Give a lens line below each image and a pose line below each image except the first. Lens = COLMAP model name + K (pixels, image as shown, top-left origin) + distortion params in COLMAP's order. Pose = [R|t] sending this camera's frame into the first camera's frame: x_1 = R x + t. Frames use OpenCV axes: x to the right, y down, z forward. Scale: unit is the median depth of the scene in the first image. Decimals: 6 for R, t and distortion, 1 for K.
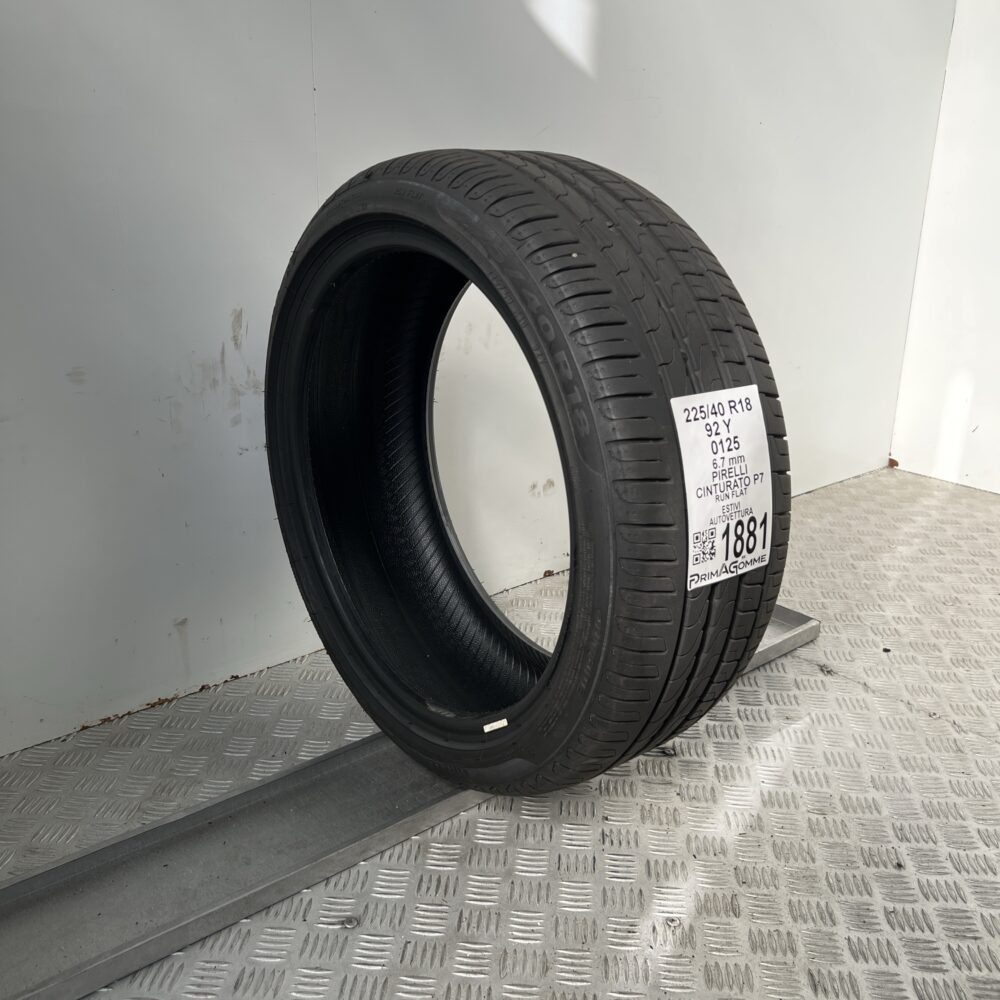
lens RADIAL K [[1009.9, 0, 500.0], [0, 1009.9, 500.0], [0, 0, 1]] dist [0.152295, -0.355877]
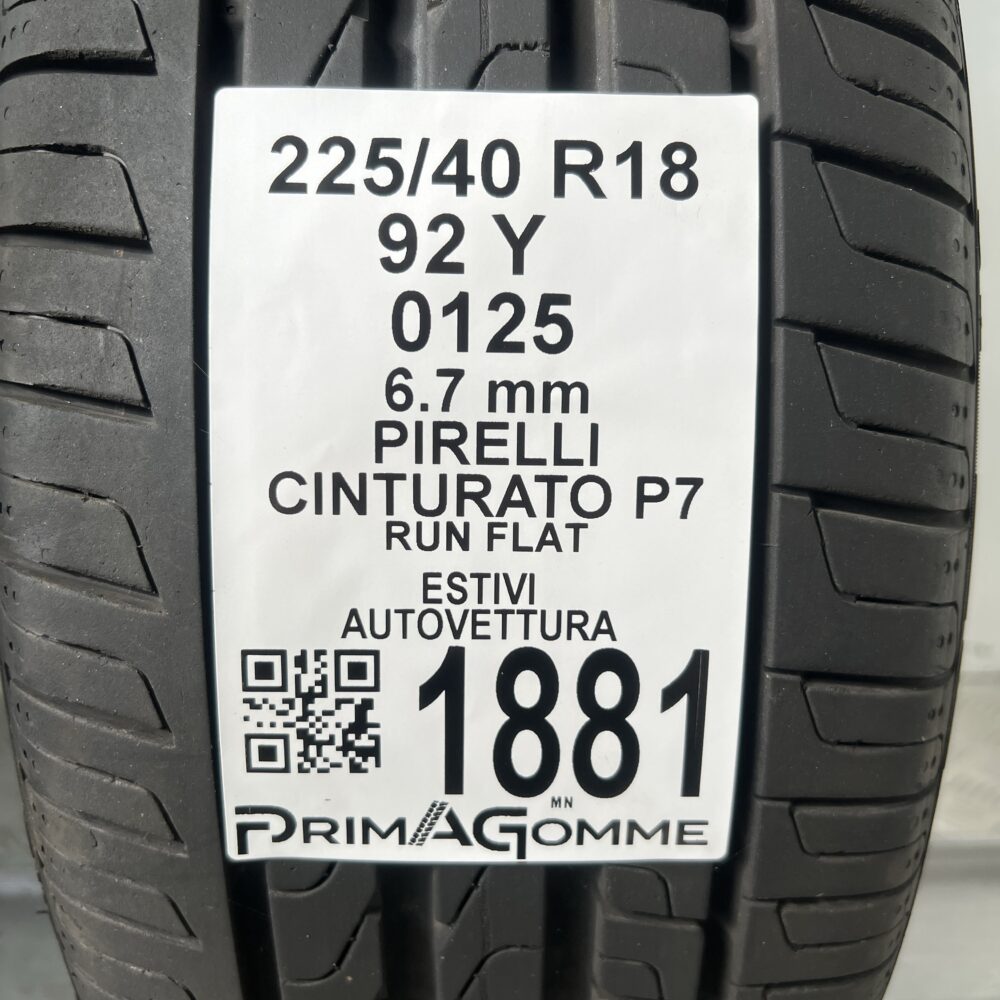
lens RADIAL K [[1009.9, 0, 500.0], [0, 1009.9, 500.0], [0, 0, 1]] dist [0.152295, -0.355877]
pose [[0.788224, 0.187479, -0.586136, 0.366434], [-0.183731, 0.980717, 0.066612, -0.029677], [0.587322, 0.055186, 0.807470, 0.807034]]
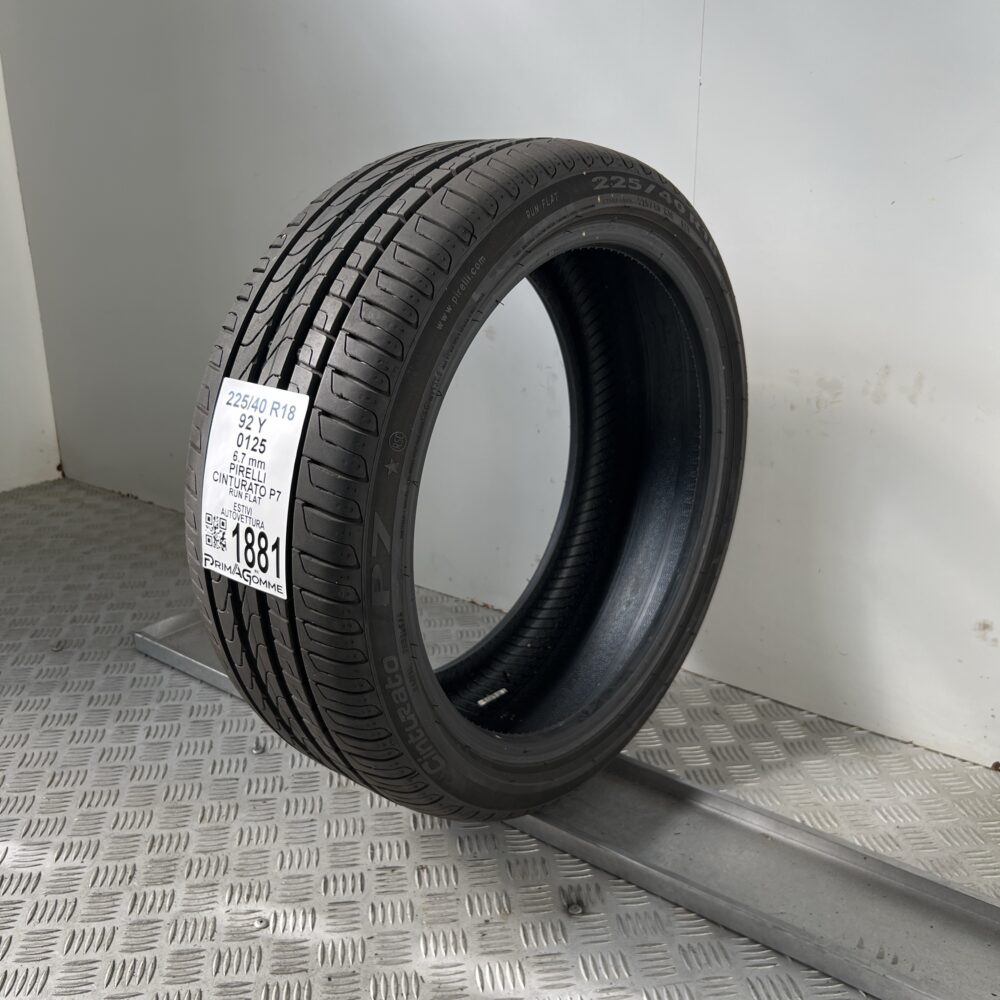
lens RADIAL K [[1009.9, 0, 500.0], [0, 1009.9, 500.0], [0, 0, 1]] dist [0.152295, -0.355877]
pose [[0.199525, 0.279140, -0.939293, 1.153126], [-0.302890, 0.929193, 0.211799, -0.270771], [0.931905, 0.242243, 0.269946, 0.963215]]
